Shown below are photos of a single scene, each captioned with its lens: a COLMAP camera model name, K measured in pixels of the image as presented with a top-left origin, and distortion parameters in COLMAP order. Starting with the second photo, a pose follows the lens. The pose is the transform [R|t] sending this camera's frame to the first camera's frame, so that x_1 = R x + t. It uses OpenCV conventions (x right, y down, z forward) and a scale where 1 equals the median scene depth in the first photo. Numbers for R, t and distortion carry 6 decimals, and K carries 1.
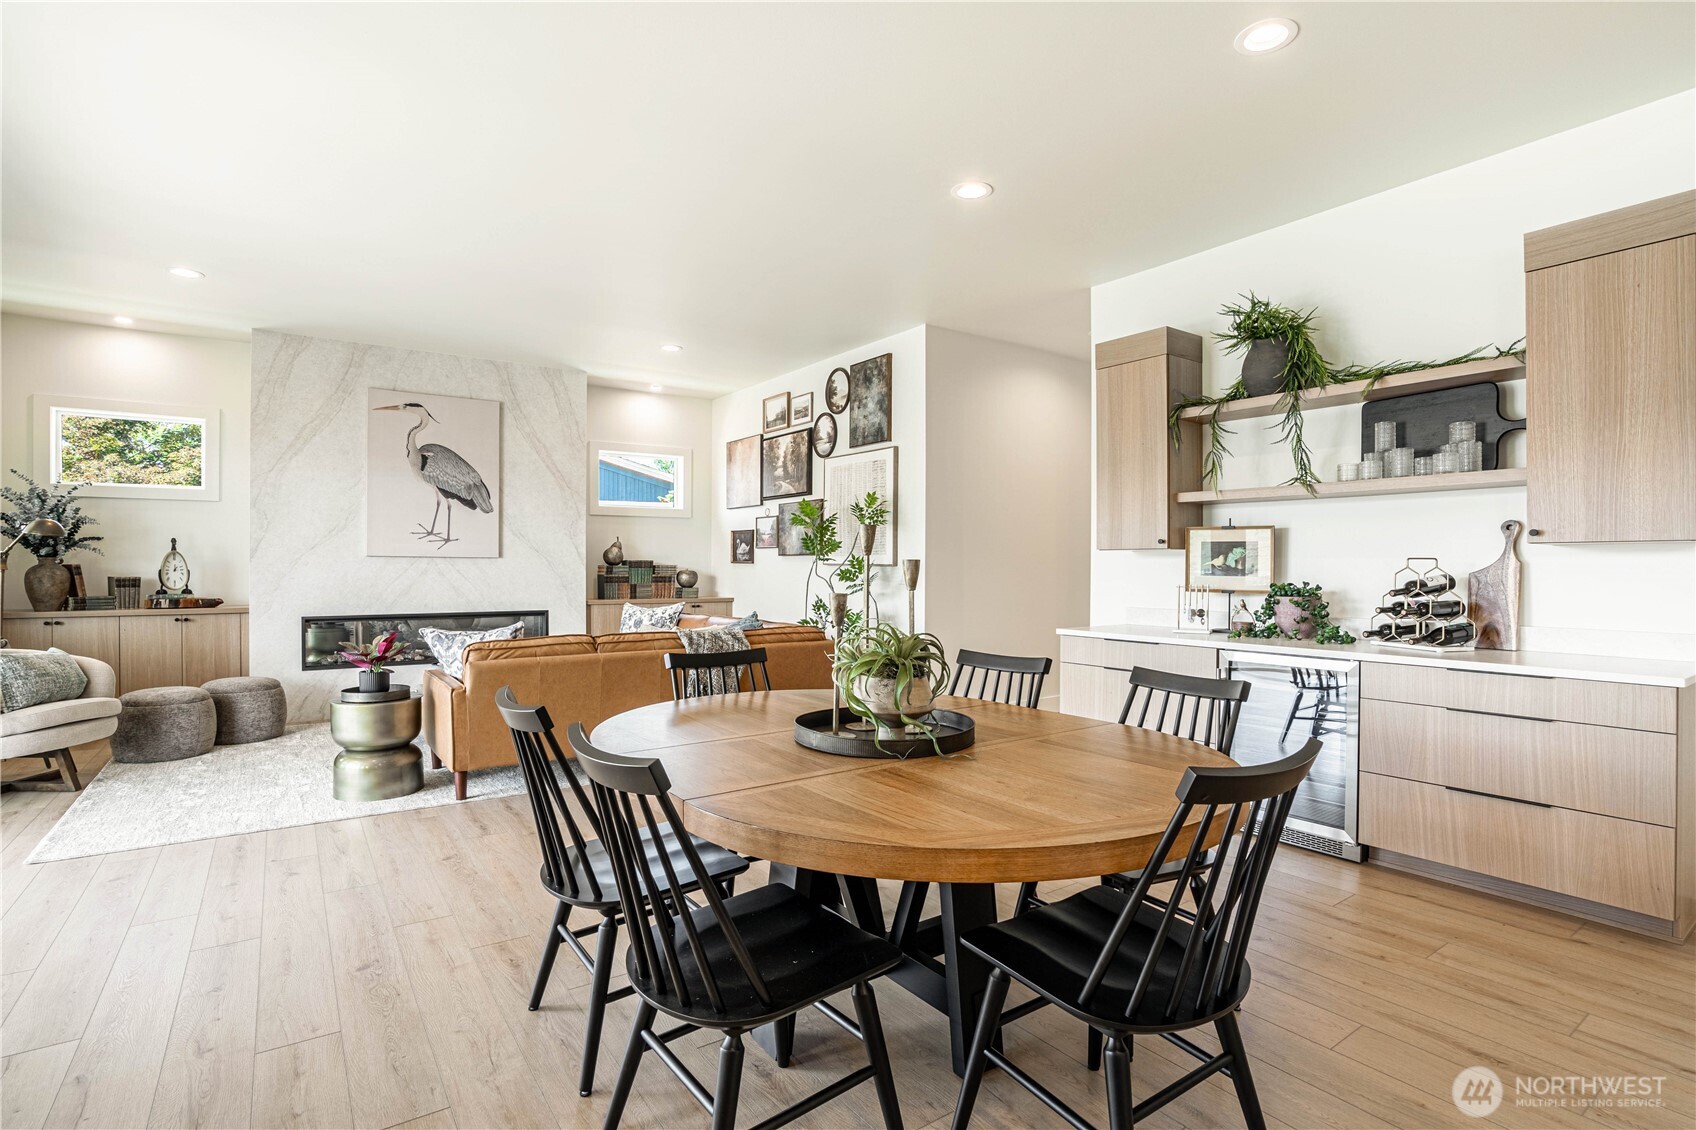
lens RADIAL K [[835.7, 0, 848.0], [0, 835.7, 565.0], [0, 0, 1]] dist [-0.061153, 0.027361]
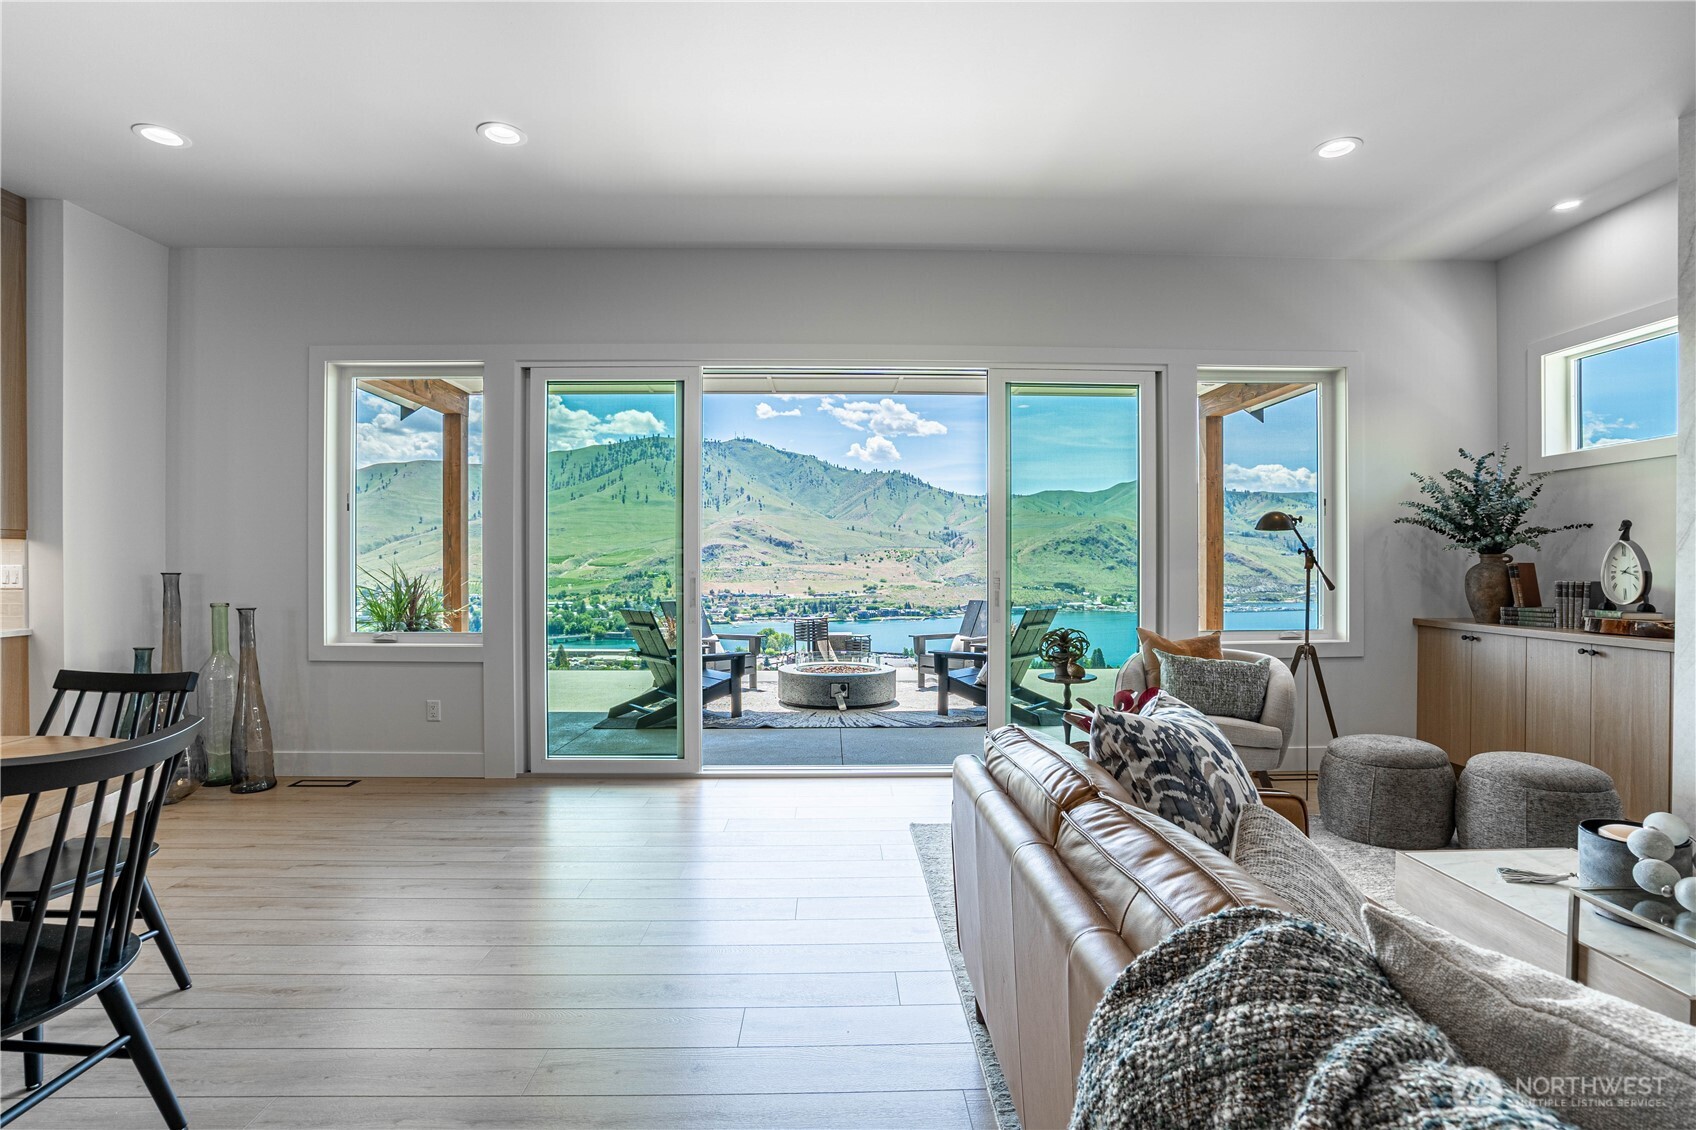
lens RADIAL K [[826.0, 0, 845.2], [0, 826.0, 566.3], [0, 0, 1]] dist [-0.063742, 0.025981]
pose [[-0.551749, 0.000723, -0.834010, 0.000225], [-0.000638, 0.999999, 0.001289, 0.001520], [0.834010, 0.001243, -0.551748, 0.778751]]
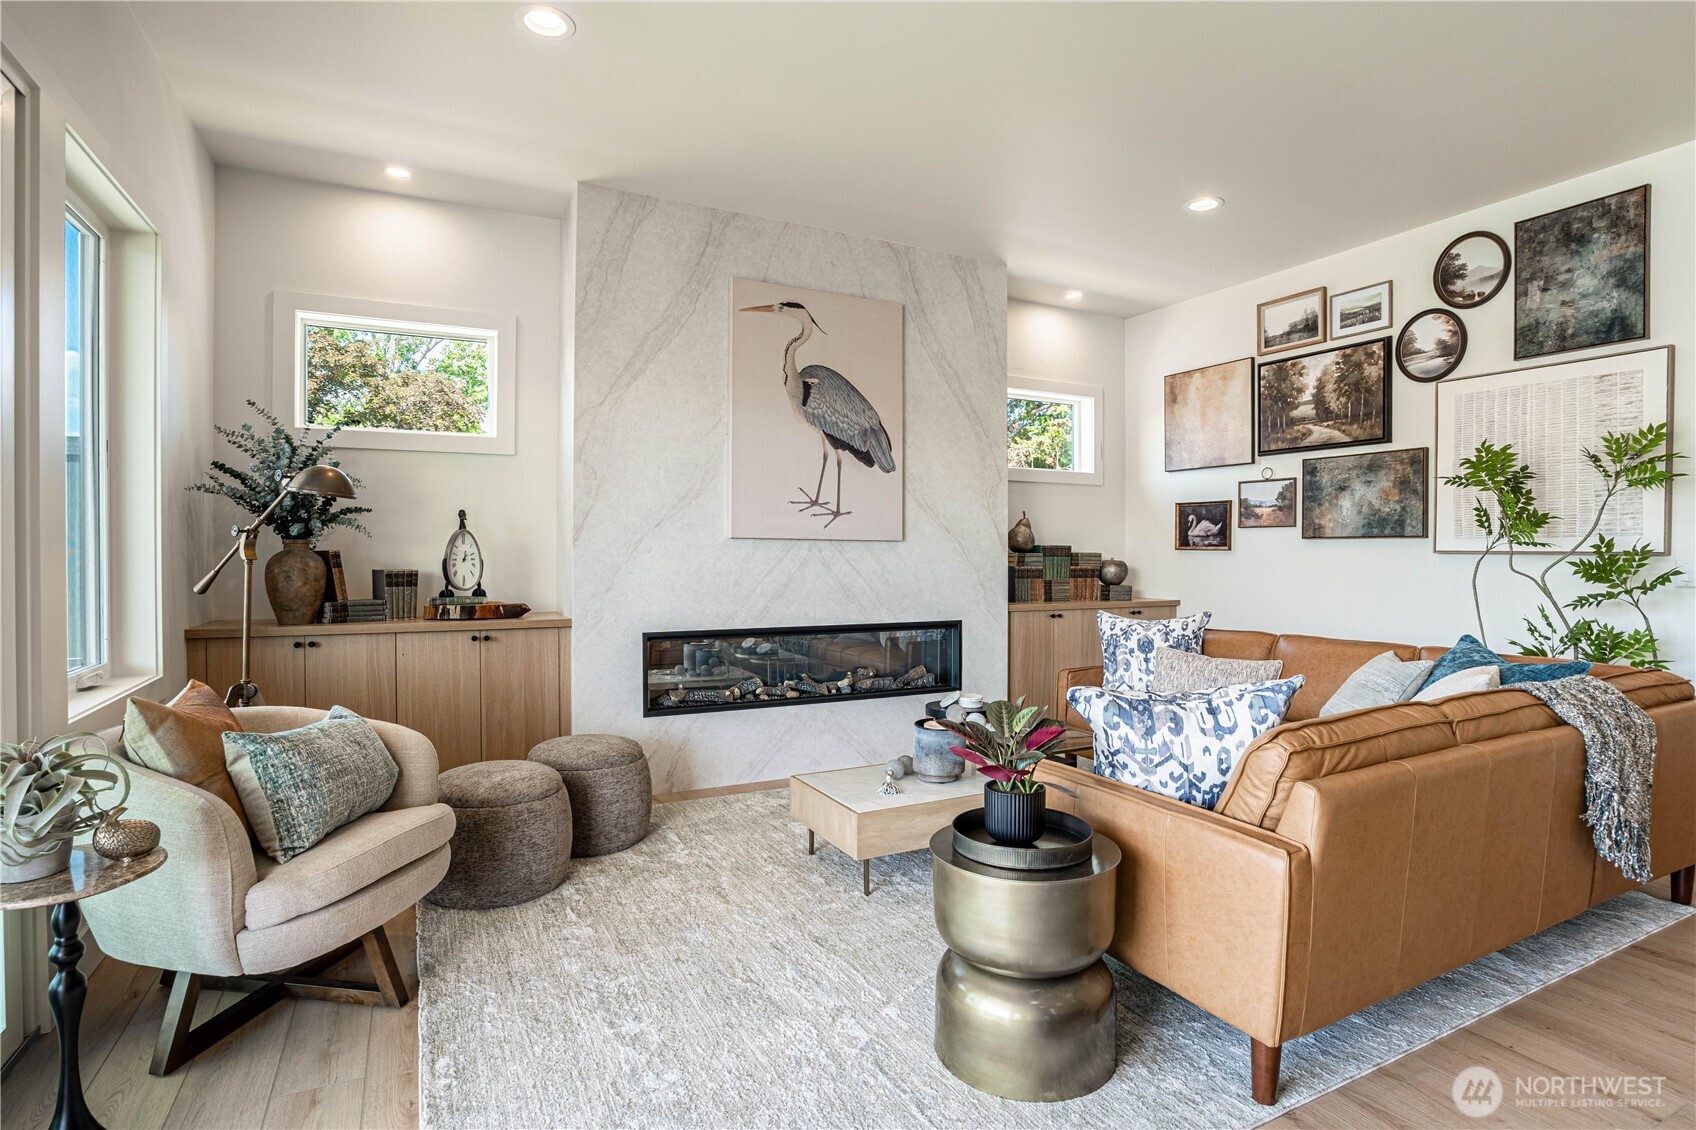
lens RADIAL K [[843.2, 0, 842.4], [0, 843.2, 558.4], [0, 0, 1]] dist [-0.067157, 0.029082]
pose [[0.990817, 0.002408, -0.135185, -0.410154], [-0.001391, 0.999970, 0.007617, 0.000006], [0.135199, -0.007359, 0.990791, 0.357514]]
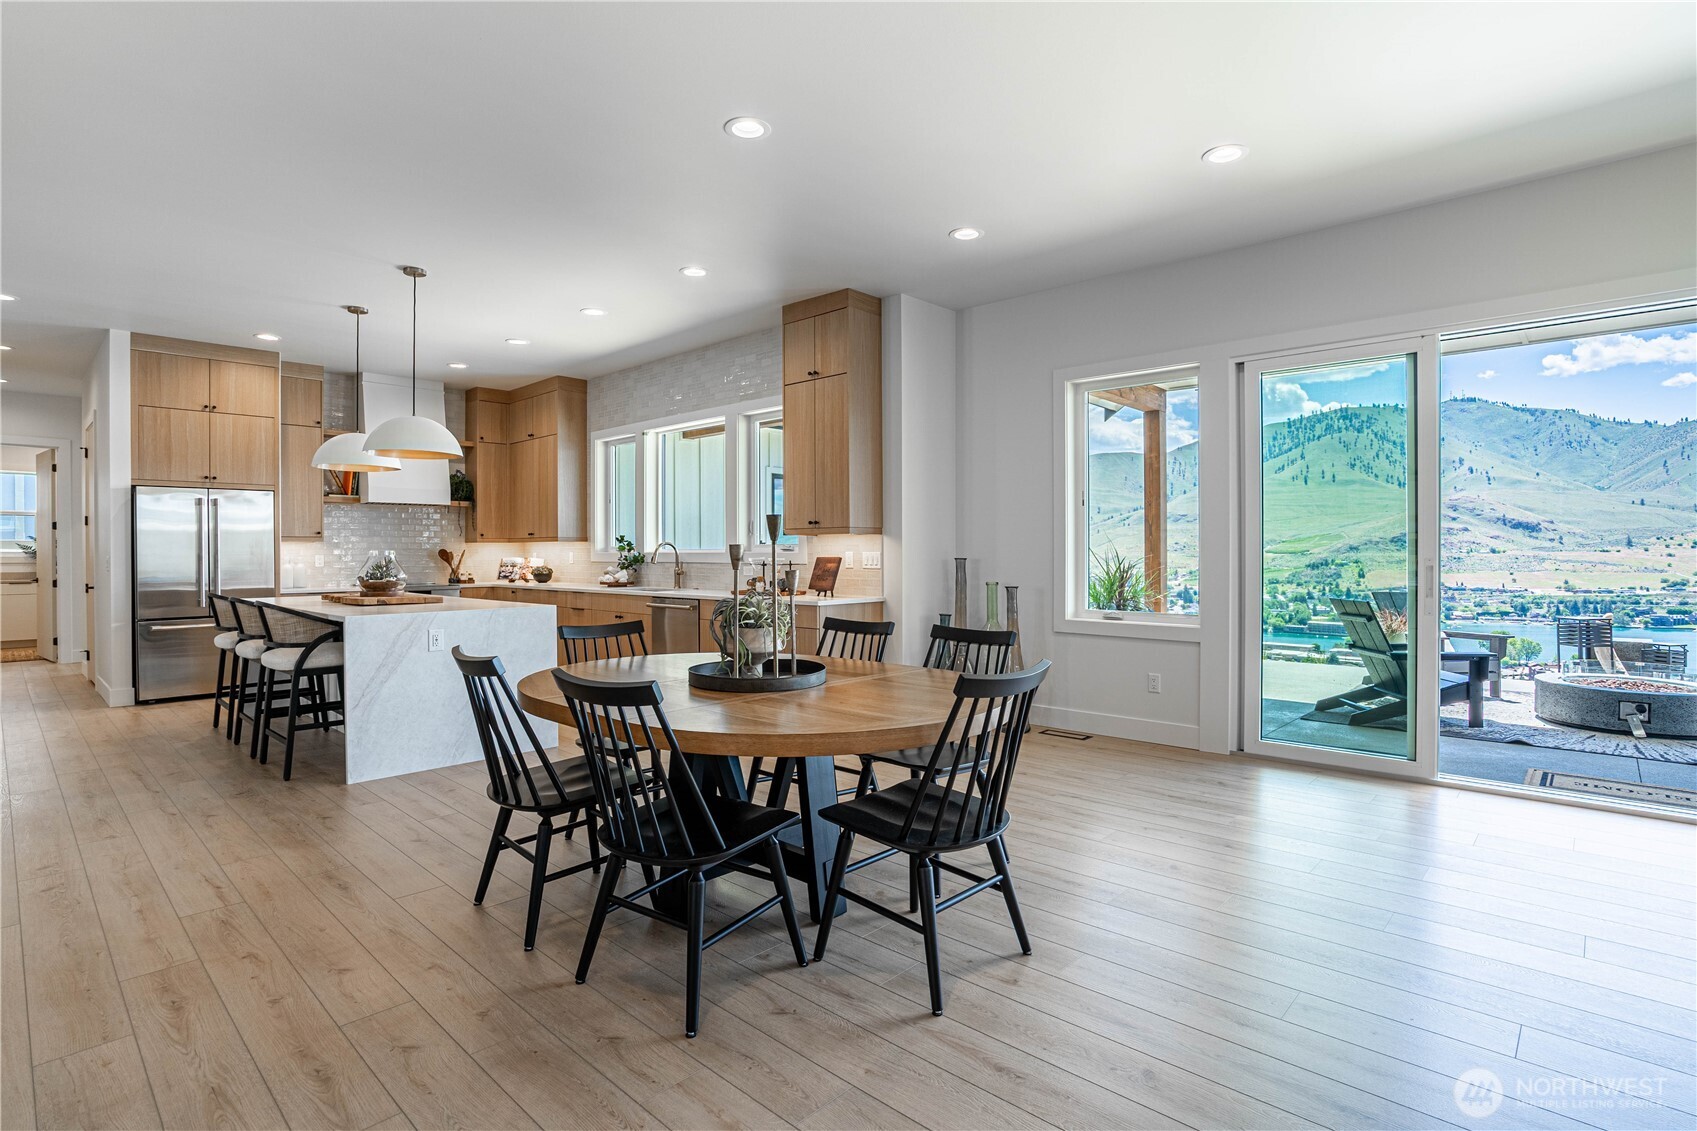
lens RADIAL K [[831.1, 0, 850.2], [0, 831.1, 557.7], [0, 0, 1]] dist [-0.064376, 0.023433]
pose [[-0.977251, 0.001689, -0.212078, 0.064317], [0.000361, 0.999980, 0.006301, 0.001789], [0.212085, 0.006081, -0.977232, 0.805290]]
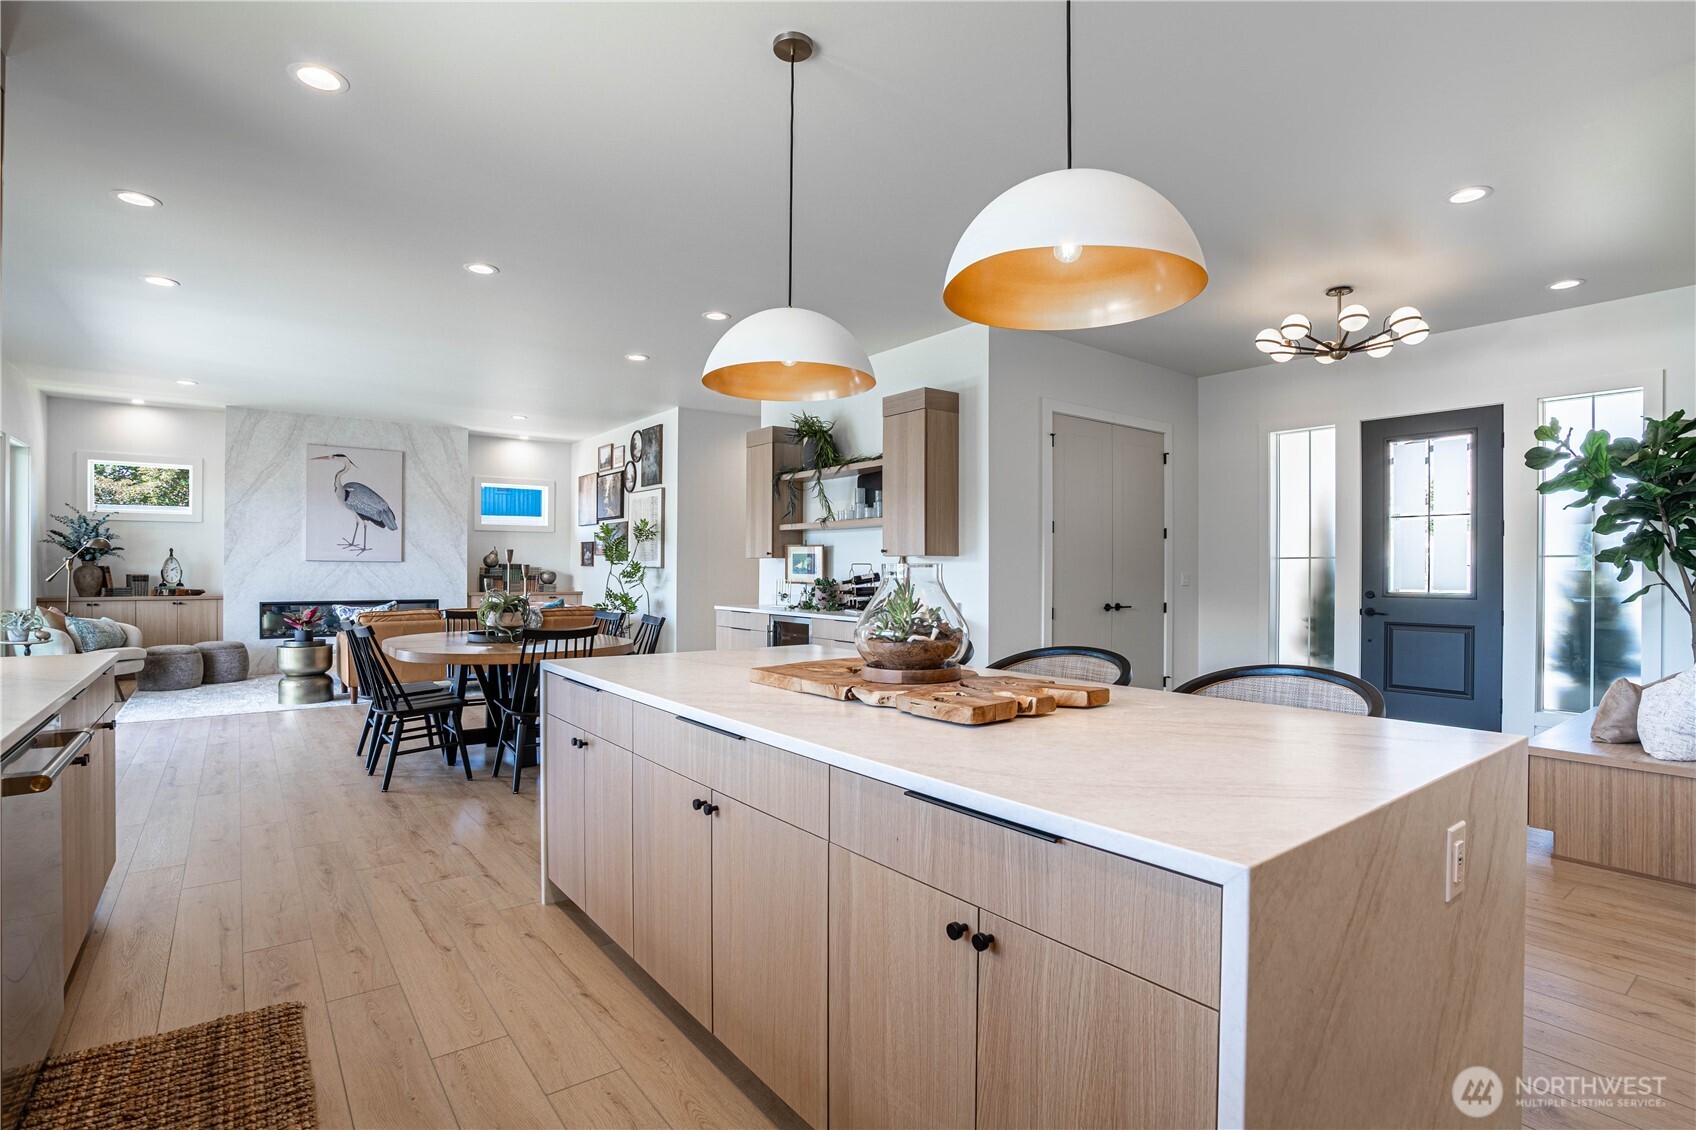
lens RADIAL K [[854.7, 0, 848.0], [0, 854.7, 565.0], [0, 0, 1]] dist [-0.054627, 0.026264]
pose [[0.999712, 0.001765, 0.023922, 0.334688], [-0.001673, 0.999991, -0.003881, 0.001084], [-0.023929, 0.003840, 0.999706, -0.502829]]
